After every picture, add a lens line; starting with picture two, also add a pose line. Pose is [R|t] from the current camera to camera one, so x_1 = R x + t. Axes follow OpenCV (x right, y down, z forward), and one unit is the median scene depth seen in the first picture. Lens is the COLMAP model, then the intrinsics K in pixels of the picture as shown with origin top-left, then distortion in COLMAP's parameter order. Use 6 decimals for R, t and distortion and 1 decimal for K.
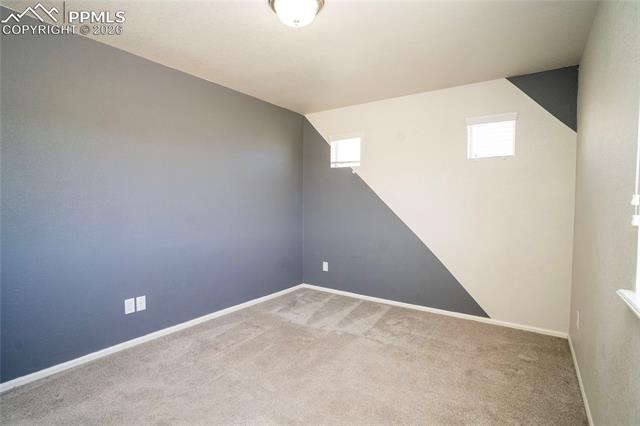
lens RADIAL K [[314.6, 0, 319.1], [0, 314.6, 215.9], [0, 0, 1]] dist [-0.077990, 0.036437]
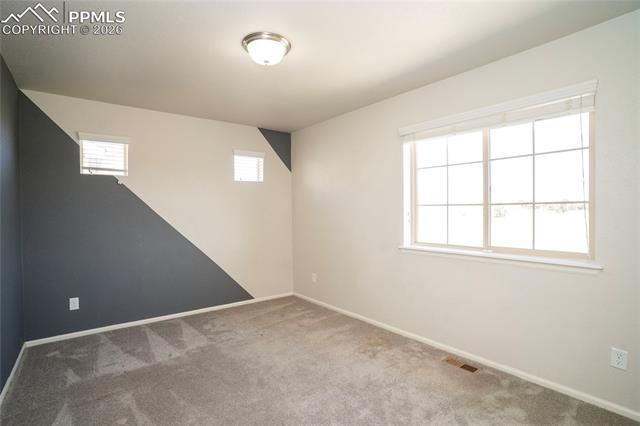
lens RADIAL K [[314.6, 0, 319.1], [0, 314.6, 215.9], [0, 0, 1]] dist [-0.077990, 0.036437]
pose [[0.288566, -0.025827, 0.957112, -0.619576], [0.051373, 0.998614, 0.011458, -0.033692], [-0.956081, 0.045864, 0.289493, 0.273348]]
